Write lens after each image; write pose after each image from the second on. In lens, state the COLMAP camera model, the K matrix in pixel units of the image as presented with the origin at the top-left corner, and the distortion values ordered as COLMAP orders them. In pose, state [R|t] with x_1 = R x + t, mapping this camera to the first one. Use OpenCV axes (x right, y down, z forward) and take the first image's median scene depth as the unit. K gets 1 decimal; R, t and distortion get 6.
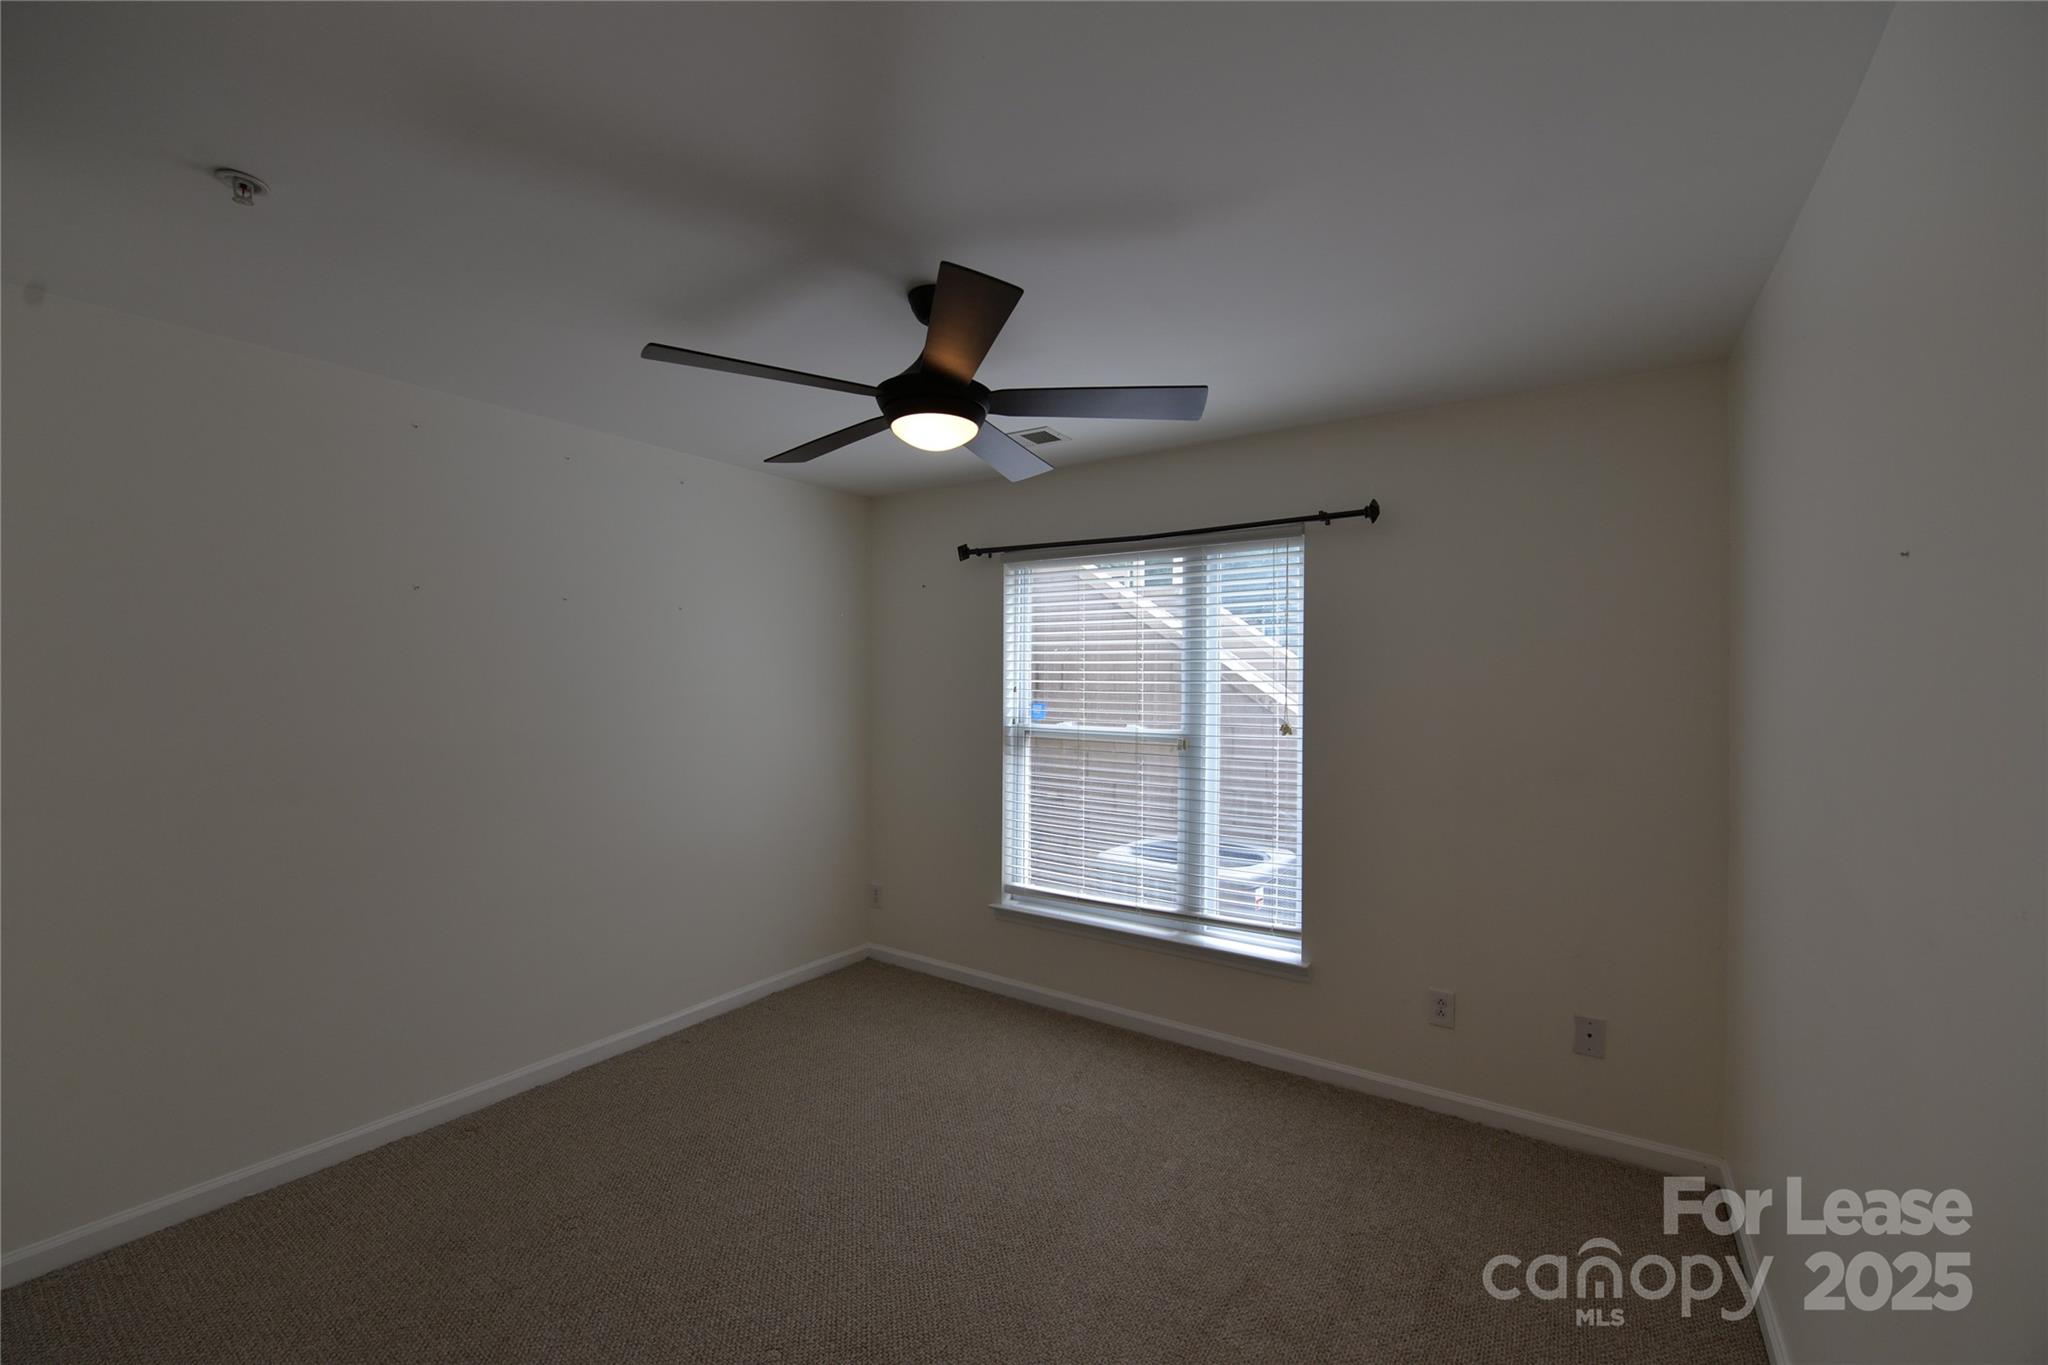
lens RADIAL K [[818.5, 0, 1026.8], [0, 818.5, 685.7], [0, 0, 1]] dist [-0.003905, -0.008418]
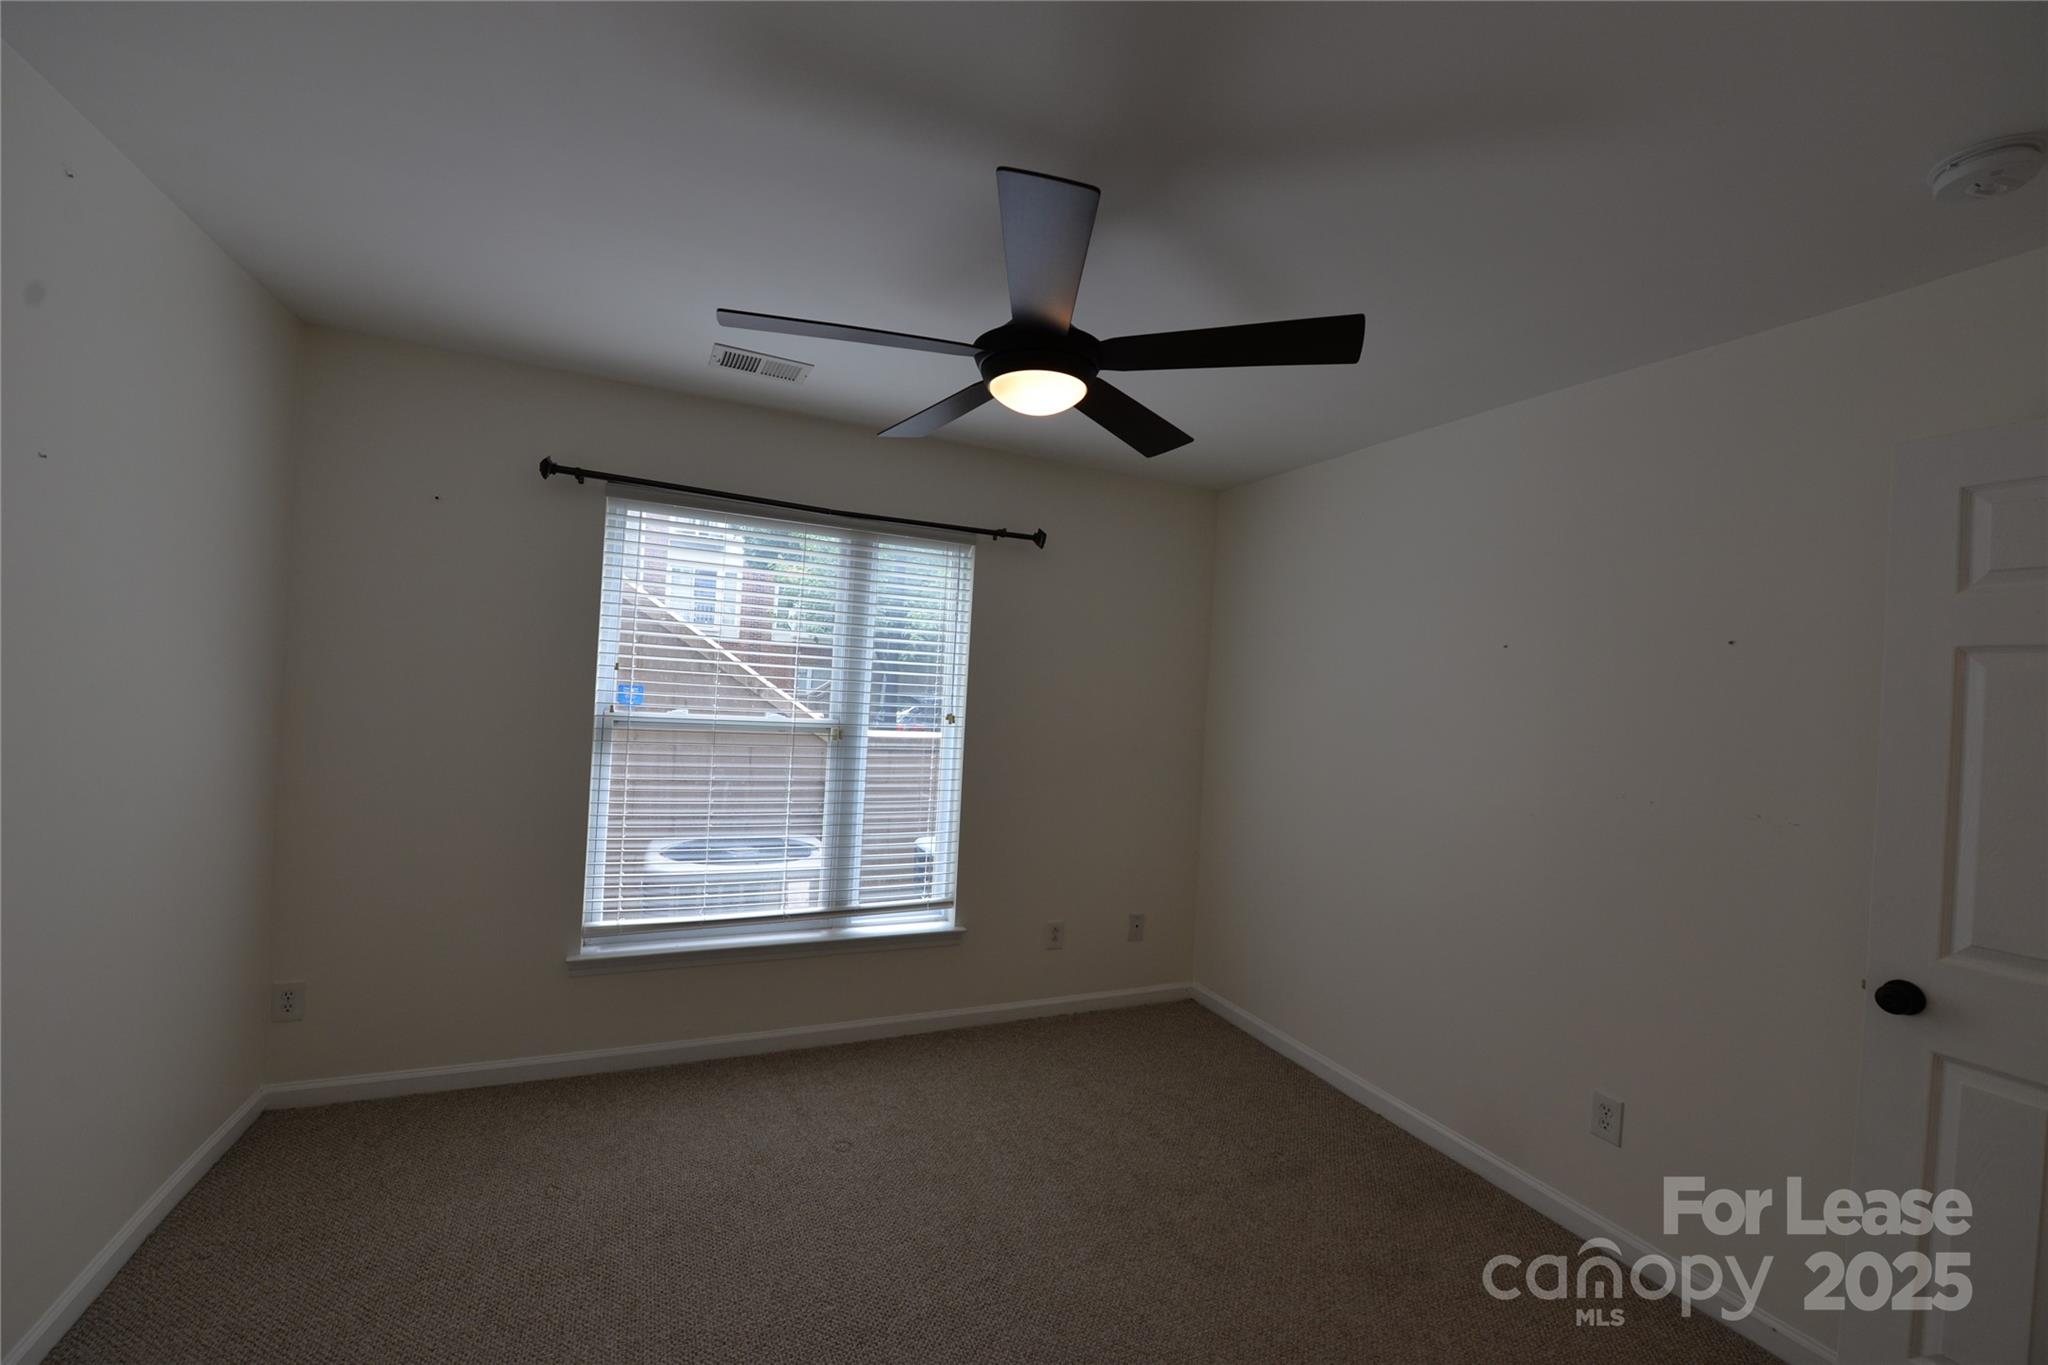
lens RADIAL K [[795.7, 0, 1026.9], [0, 795.7, 676.1], [0, 0, 1]] dist [-0.017780, -0.000061]
pose [[0.526209, 0.029094, 0.849858, -0.487619], [-0.053269, 0.998579, -0.001202, -0.006841], [-0.848685, -0.044638, 0.527011, 0.326707]]
